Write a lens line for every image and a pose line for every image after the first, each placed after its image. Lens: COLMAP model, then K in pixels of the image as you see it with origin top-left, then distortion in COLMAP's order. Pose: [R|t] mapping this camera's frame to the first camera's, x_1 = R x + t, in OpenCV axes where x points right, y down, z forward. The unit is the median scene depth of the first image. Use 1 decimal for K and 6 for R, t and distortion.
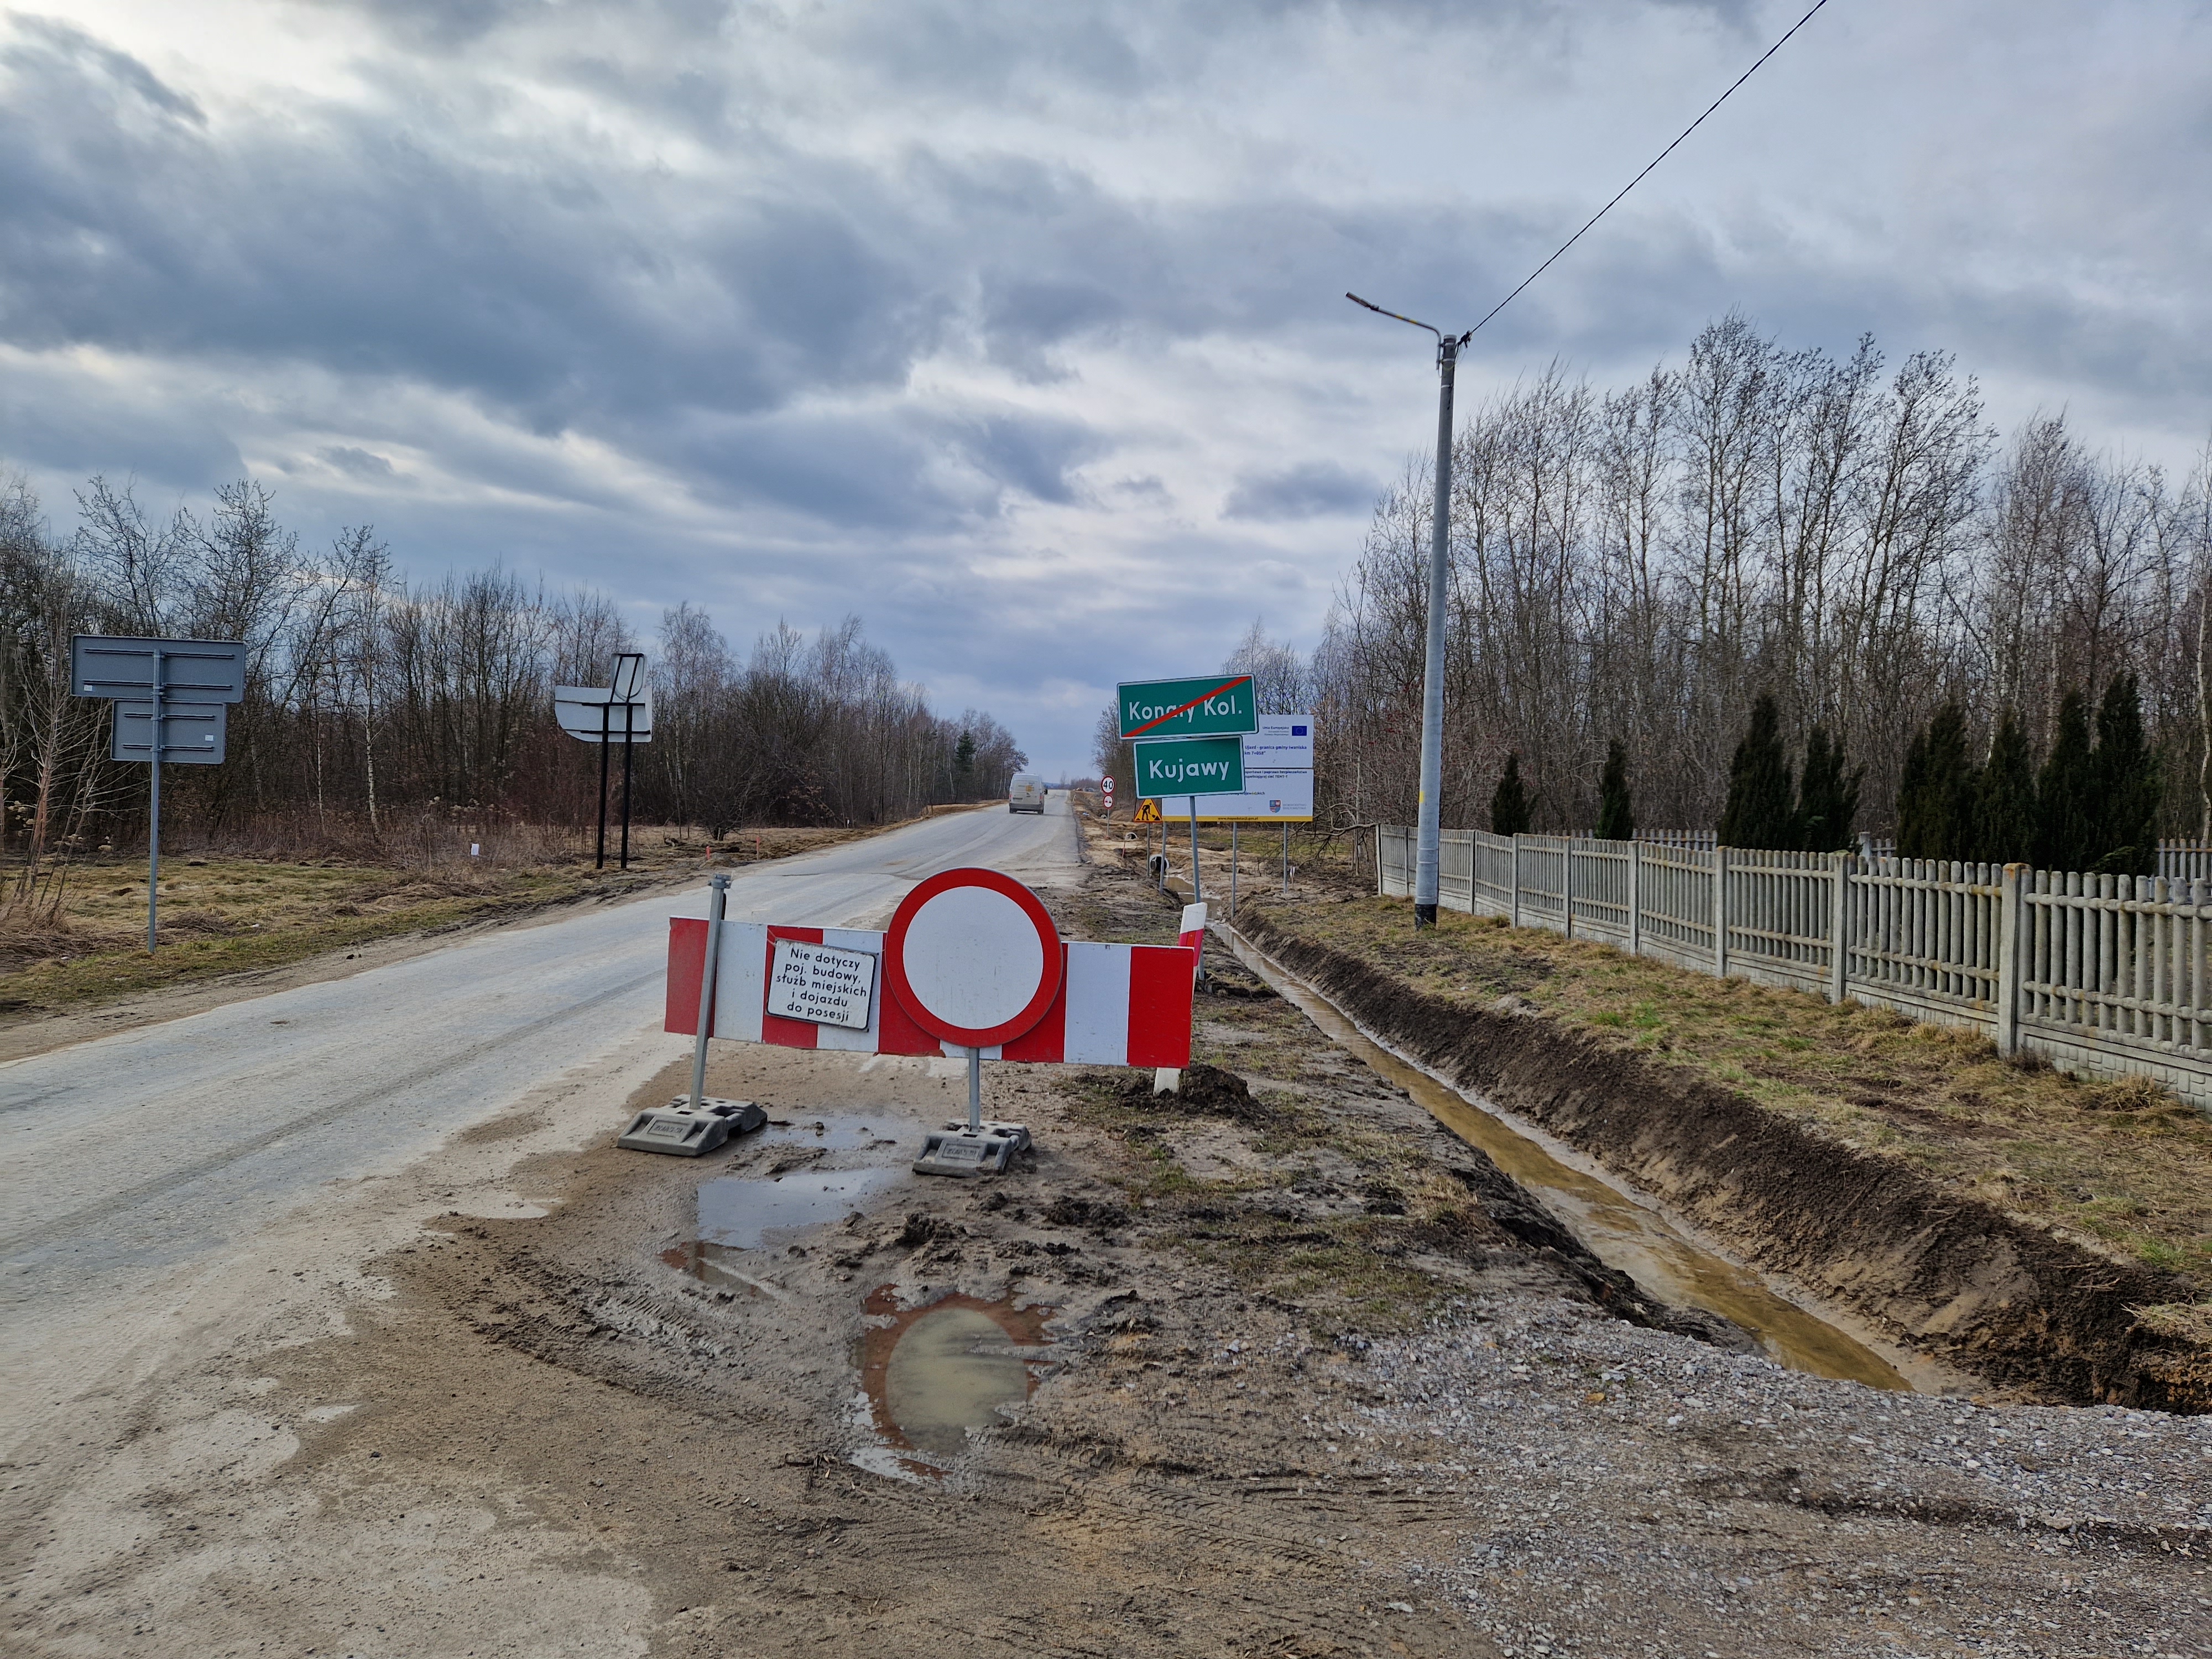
lens RADIAL K [[1492.0, 0, 1140.0], [0, 1492.0, 813.4], [0, 0, 1]] dist [0.069157, -0.046054]
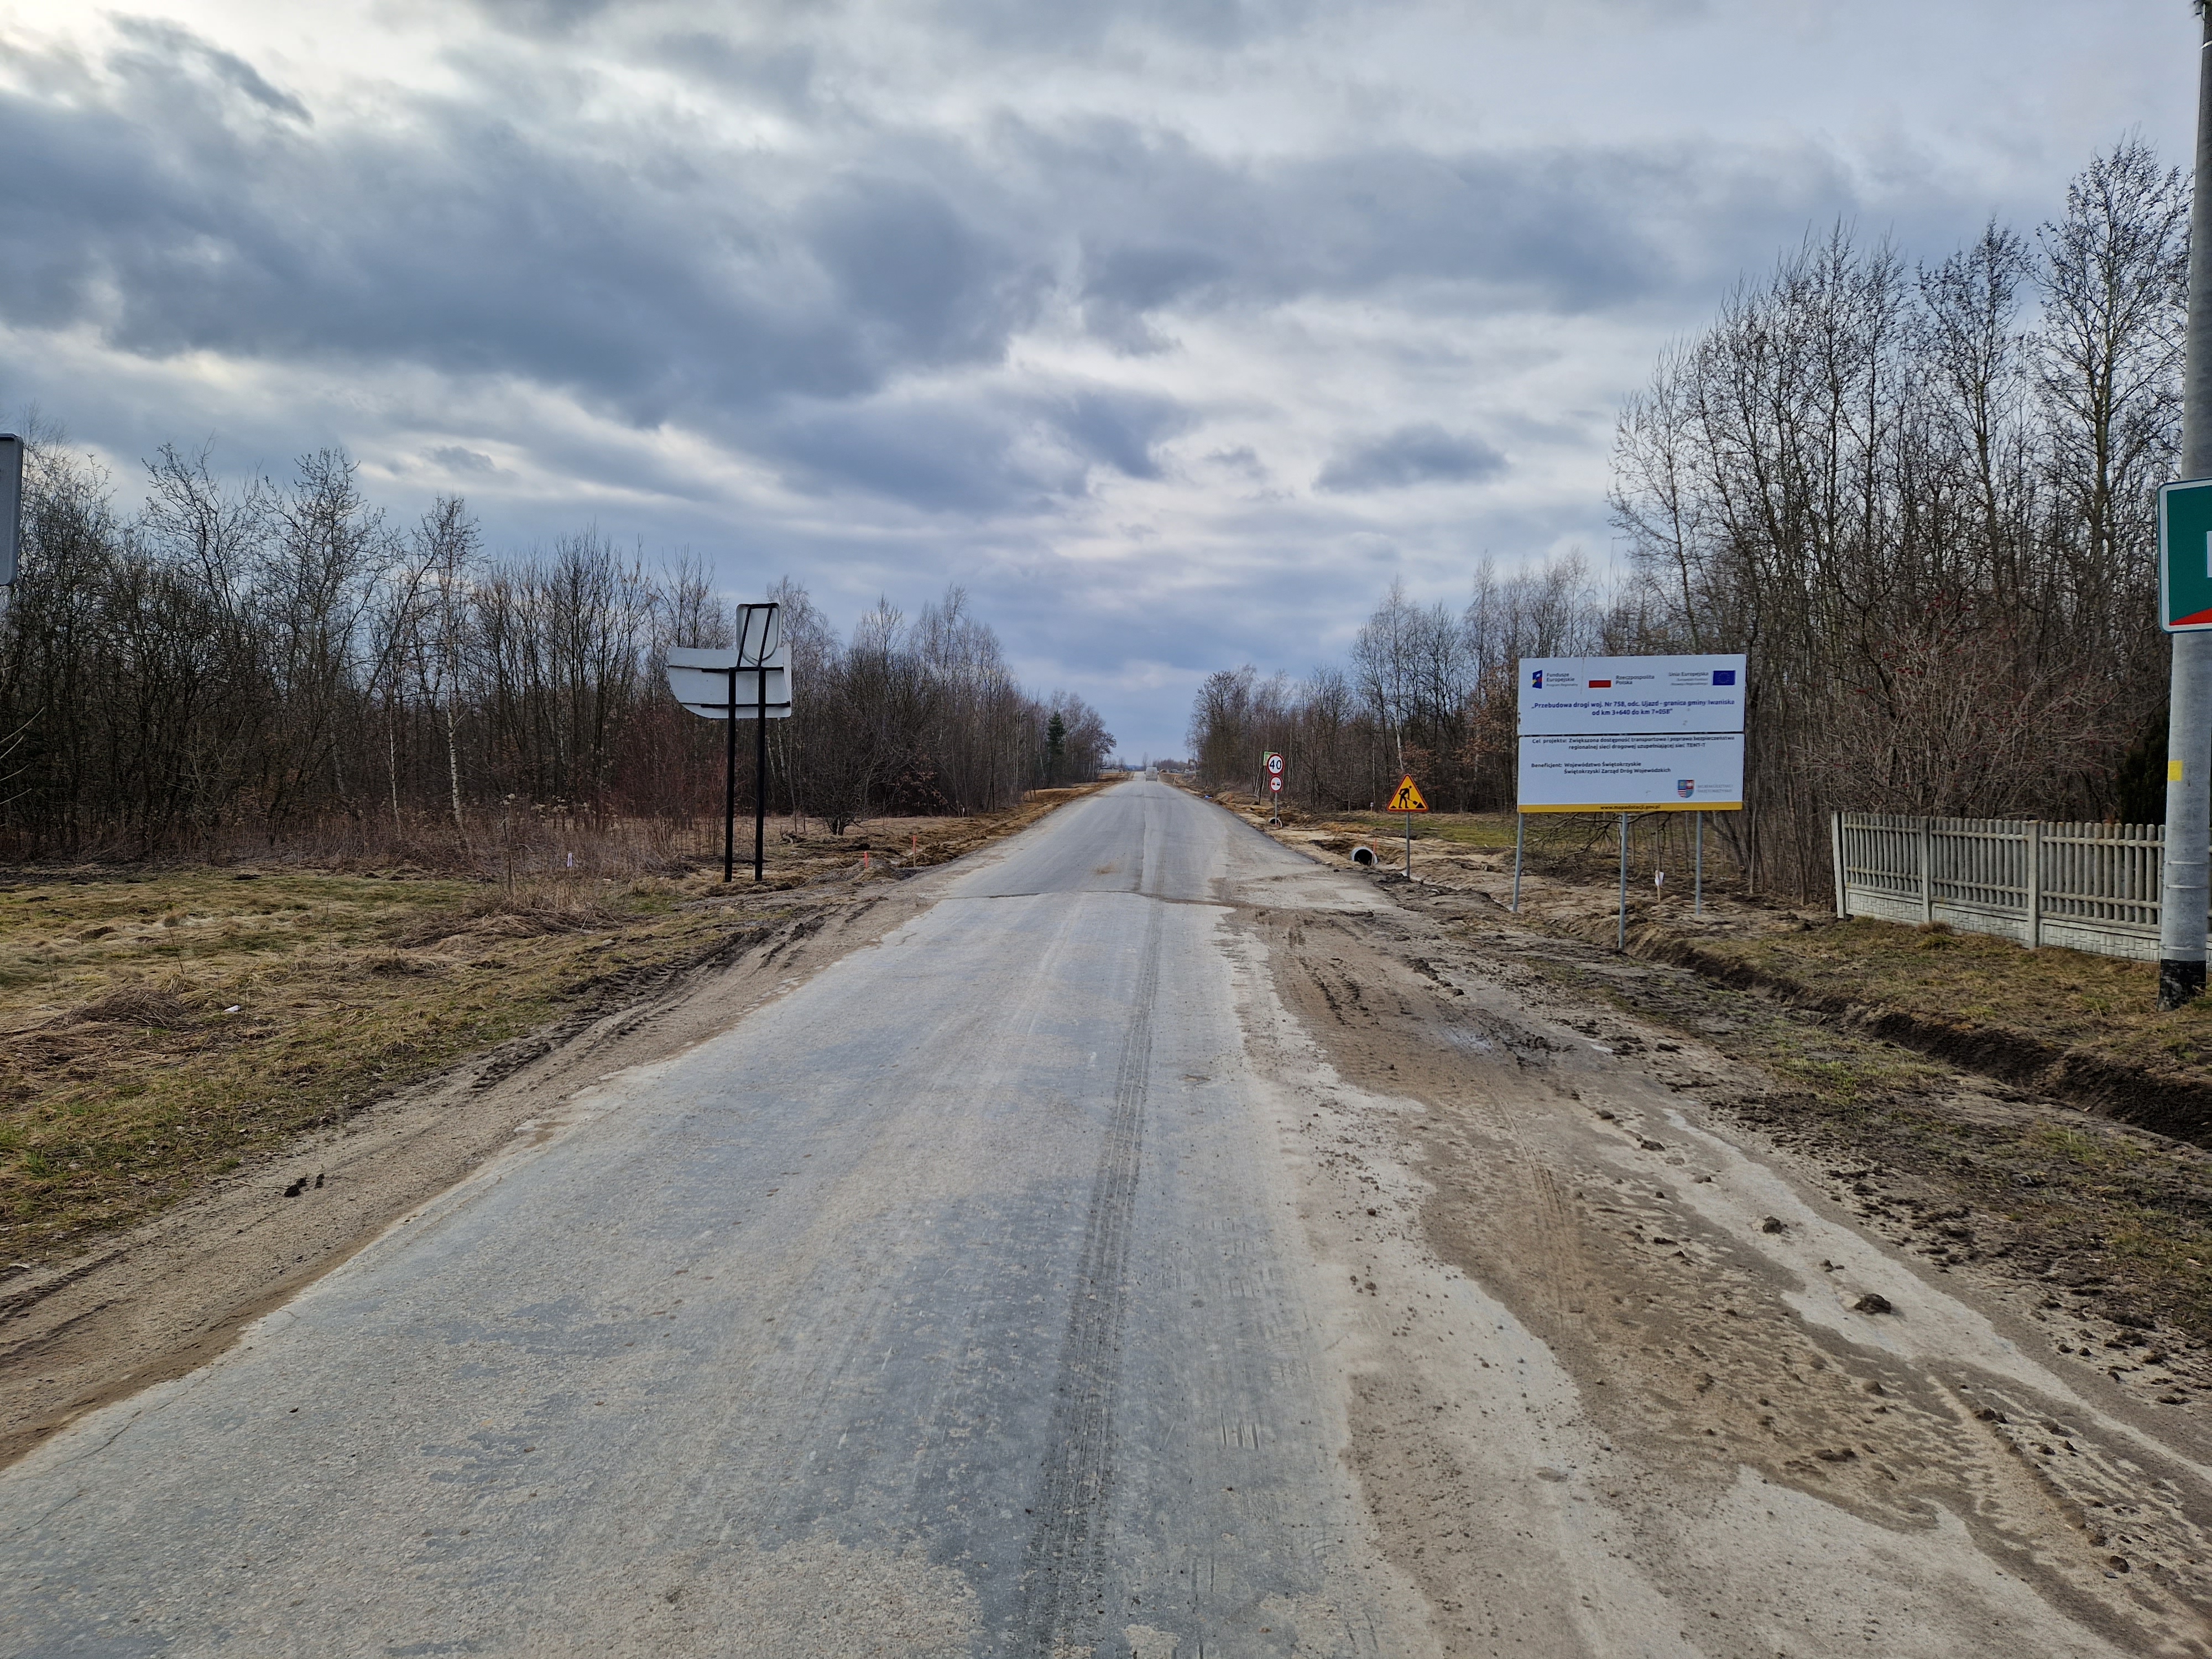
lens RADIAL K [[1492.0, 0, 1115.1], [0, 1492.0, 820.0], [0, 0, 1]] dist [0.069157, -0.046054]
pose [[0.997313, -0.011213, -0.072395, -0.051418], [0.012451, 0.999783, 0.016680, -0.003746], [0.072192, -0.017537, 0.997237, 0.120172]]
